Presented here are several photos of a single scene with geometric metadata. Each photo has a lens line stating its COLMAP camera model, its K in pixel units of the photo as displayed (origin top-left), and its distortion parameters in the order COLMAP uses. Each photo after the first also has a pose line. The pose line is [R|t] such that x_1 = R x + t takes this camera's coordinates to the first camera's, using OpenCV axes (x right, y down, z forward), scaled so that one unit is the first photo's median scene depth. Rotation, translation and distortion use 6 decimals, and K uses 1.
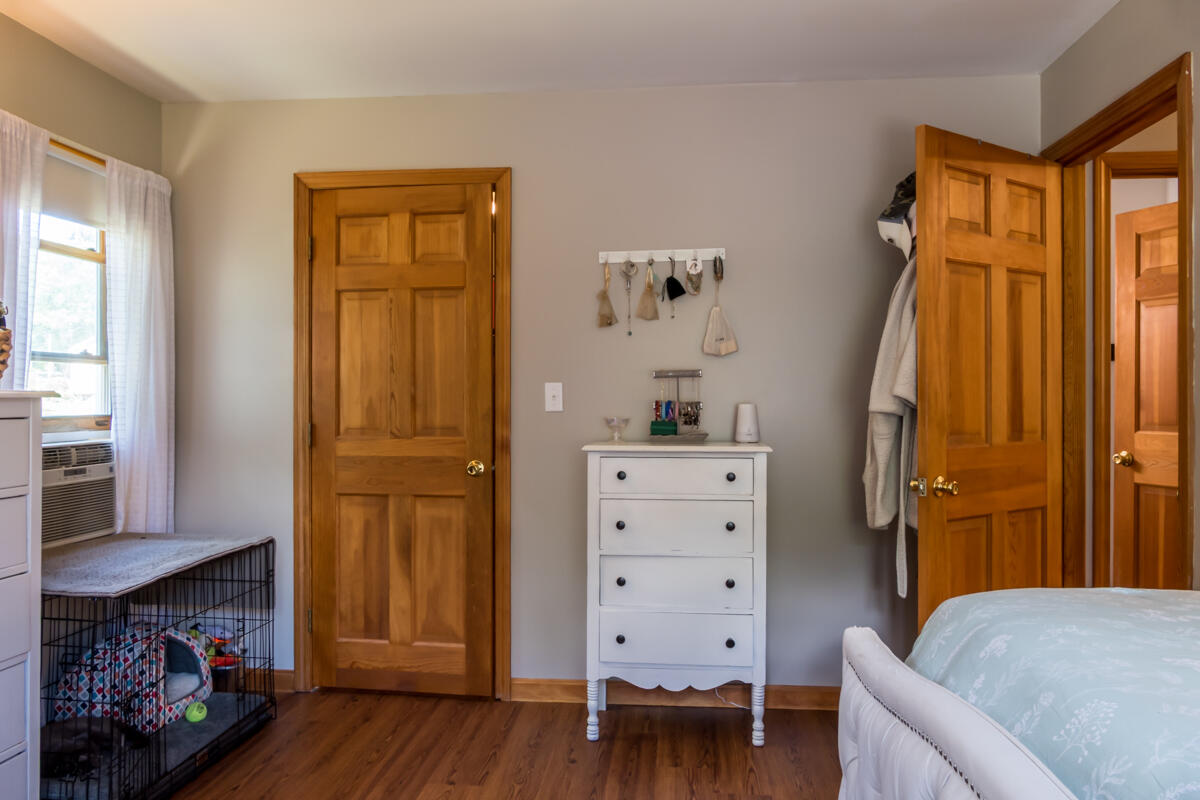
lens RADIAL K [[872.3, 0, 598.7], [0, 872.3, 400.2], [0, 0, 1]] dist [-0.009564, -0.002594]
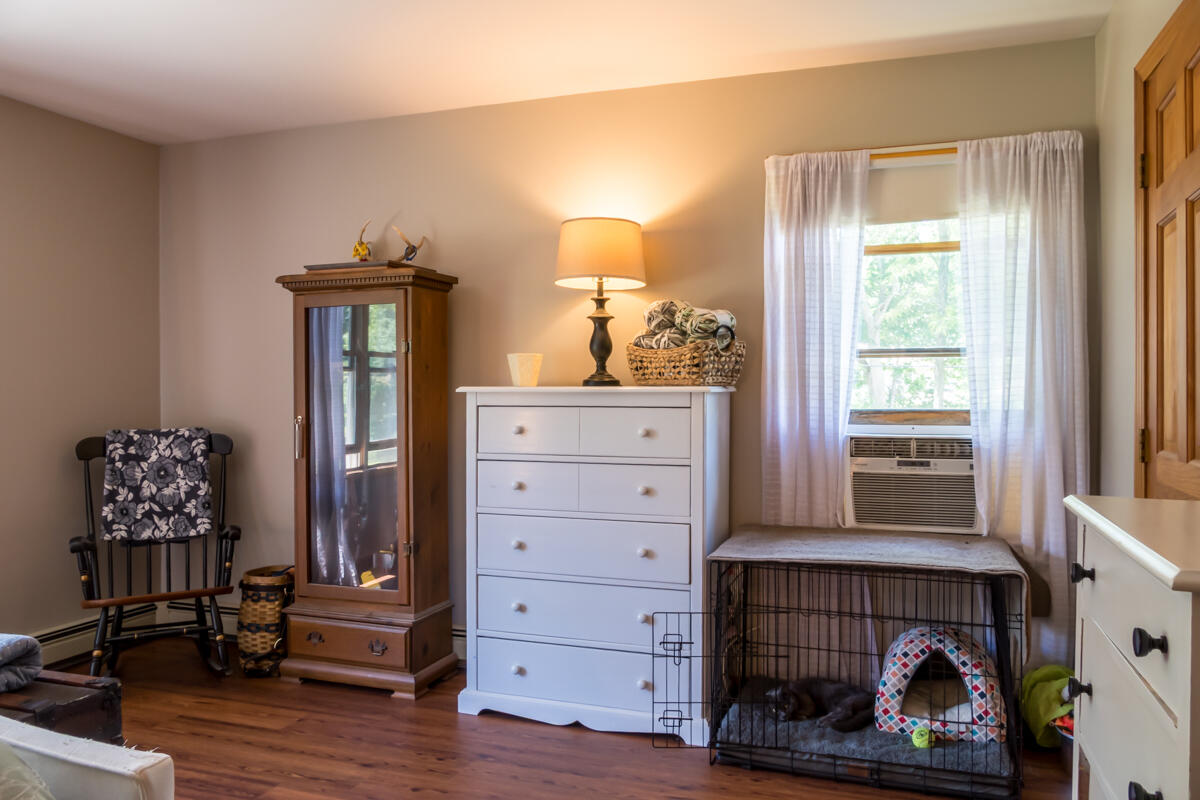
lens RADIAL K [[872.3, 0, 598.7], [0, 872.3, 400.2], [0, 0, 1]] dist [-0.009564, -0.002594]
pose [[-0.240303, 0.006177, -0.970678, 0.445517], [-0.003768, 0.999966, 0.007296, 0.000952], [0.970691, 0.005410, -0.240272, 0.794546]]
